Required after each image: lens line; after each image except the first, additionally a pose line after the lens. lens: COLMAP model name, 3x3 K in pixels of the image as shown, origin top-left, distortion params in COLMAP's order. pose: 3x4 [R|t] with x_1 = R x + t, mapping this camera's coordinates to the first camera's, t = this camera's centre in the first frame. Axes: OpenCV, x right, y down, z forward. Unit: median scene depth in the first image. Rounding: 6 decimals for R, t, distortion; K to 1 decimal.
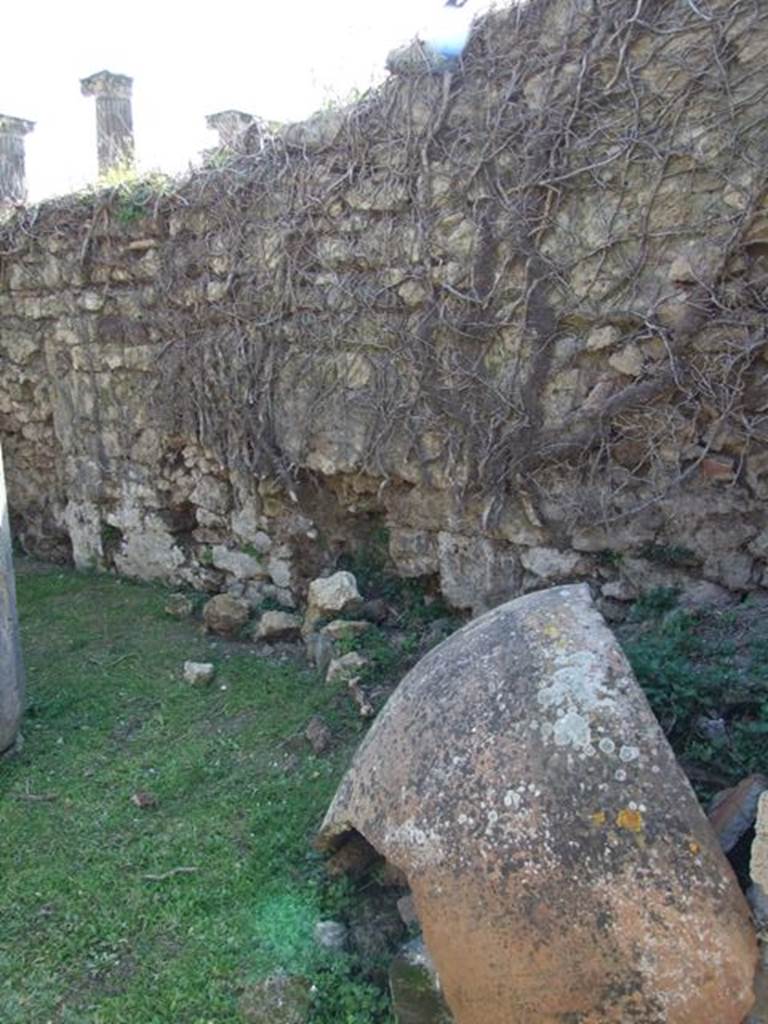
lens RADIAL K [[785.2, 0, 378.7], [0, 785.2, 506.9], [0, 0, 1]] dist [-0.048545, 0.032944]
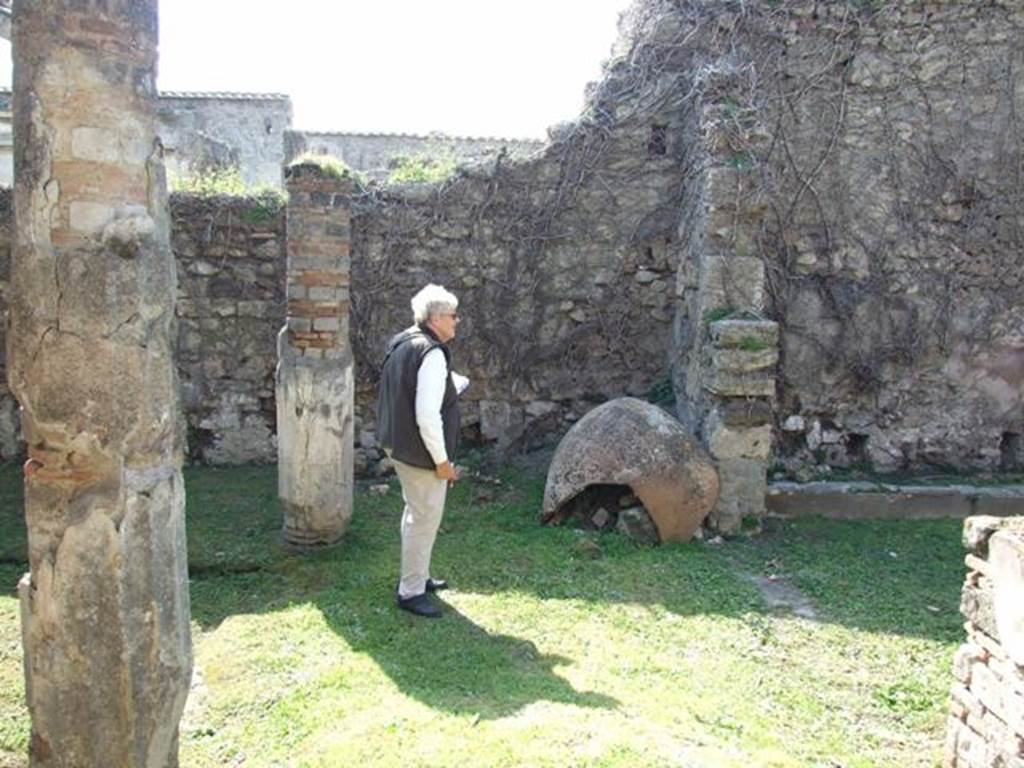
lens RADIAL K [[785.2, 0, 513.4], [0, 785.2, 386.1], [0, 0, 1]] dist [-0.048545, 0.032944]
pose [[0.769672, -0.060116, 0.635603, -1.165164], [0.099858, 0.994639, -0.026847, 0.059969], [-0.630582, 0.084133, 0.771549, -0.595288]]
